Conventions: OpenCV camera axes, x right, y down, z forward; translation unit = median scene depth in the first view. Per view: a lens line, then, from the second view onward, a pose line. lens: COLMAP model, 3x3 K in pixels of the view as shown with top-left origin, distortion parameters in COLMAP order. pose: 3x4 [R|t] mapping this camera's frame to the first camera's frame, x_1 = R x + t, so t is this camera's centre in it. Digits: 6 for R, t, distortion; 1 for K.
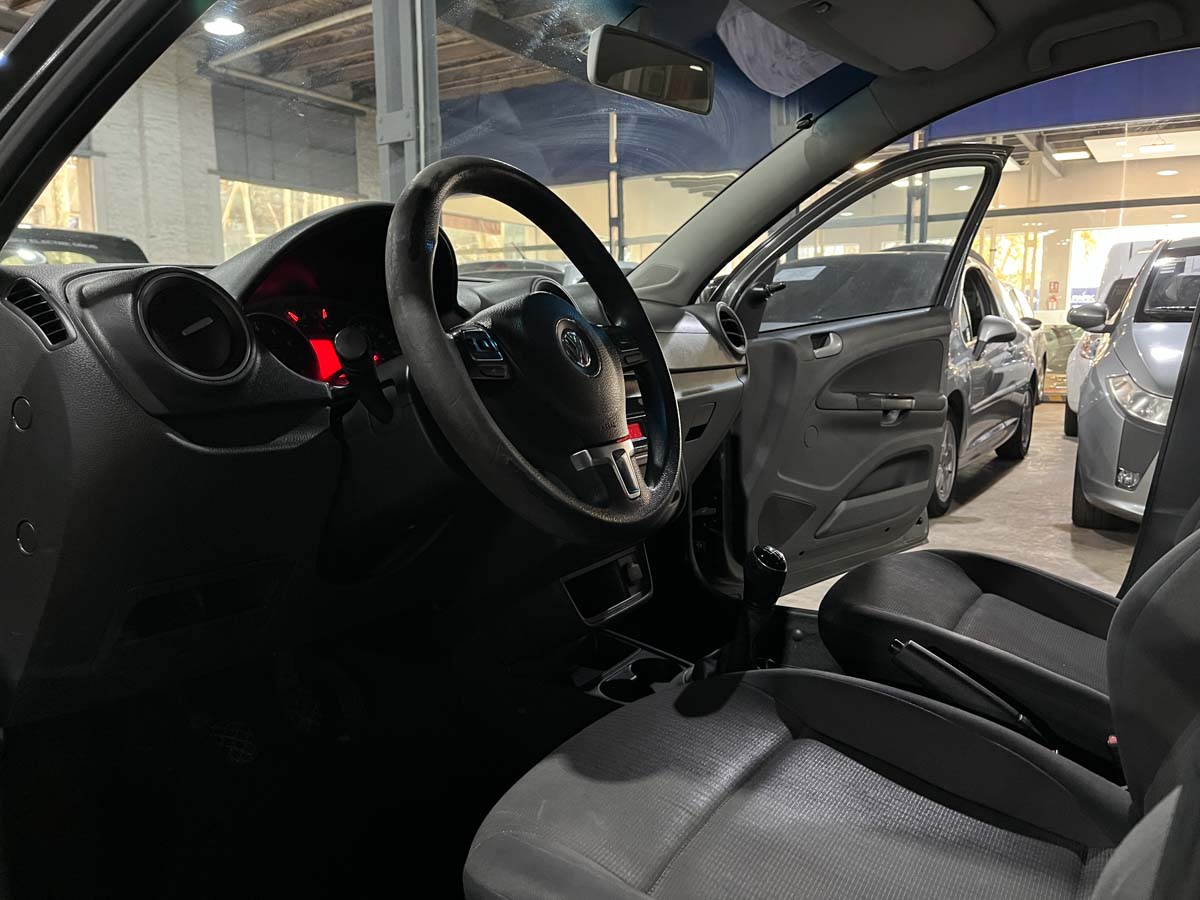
lens RADIAL K [[922.1, 0, 600.0], [0, 922.1, 450.0], [0, 0, 1]] dist [0.066432, -0.102445]
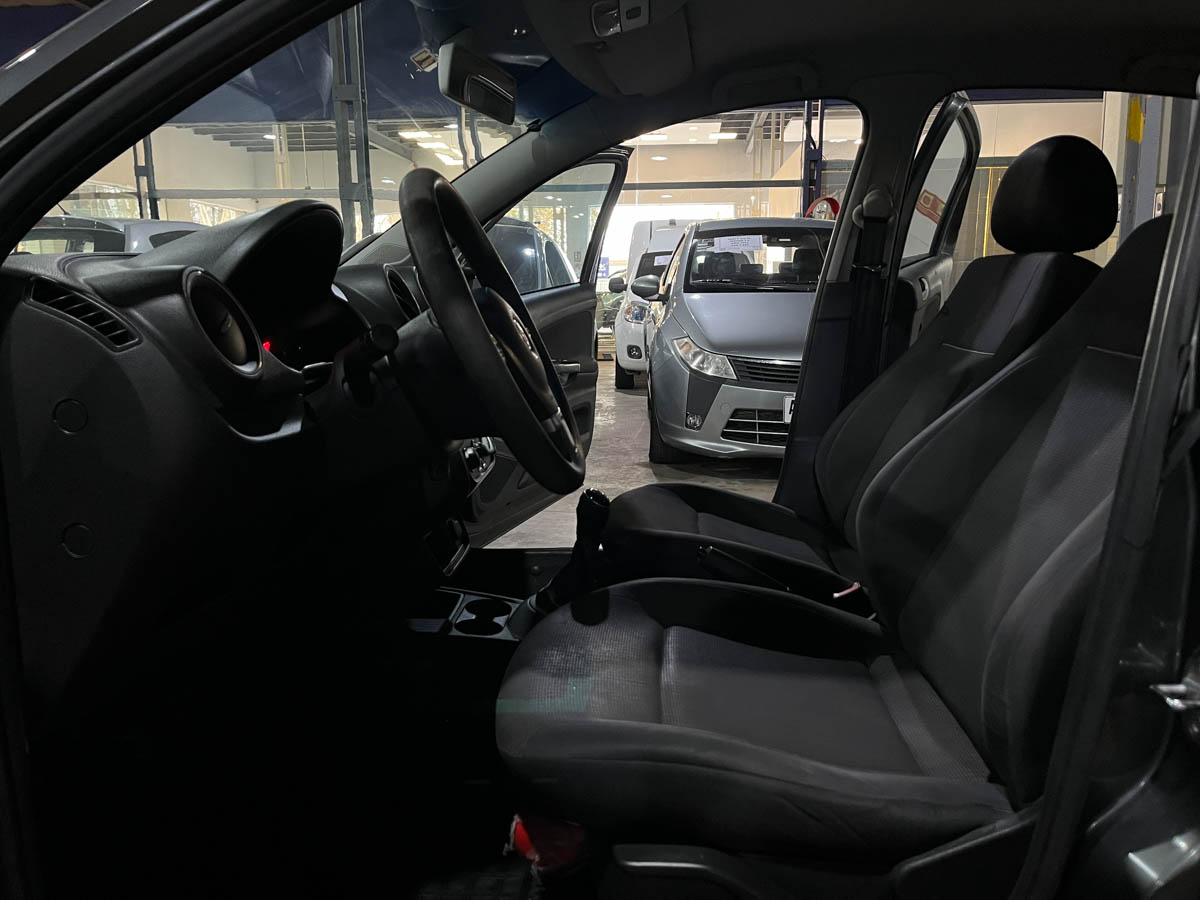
lens RADIAL K [[916.5, 0, 600.0], [0, 916.5, 450.0], [0, 0, 1]] dist [0.147366, -0.194792]
pose [[0.885330, -0.080347, 0.457968, -0.192027], [0.062650, 0.996588, 0.053730, -0.007010], [-0.460722, -0.018877, 0.887343, -0.048064]]
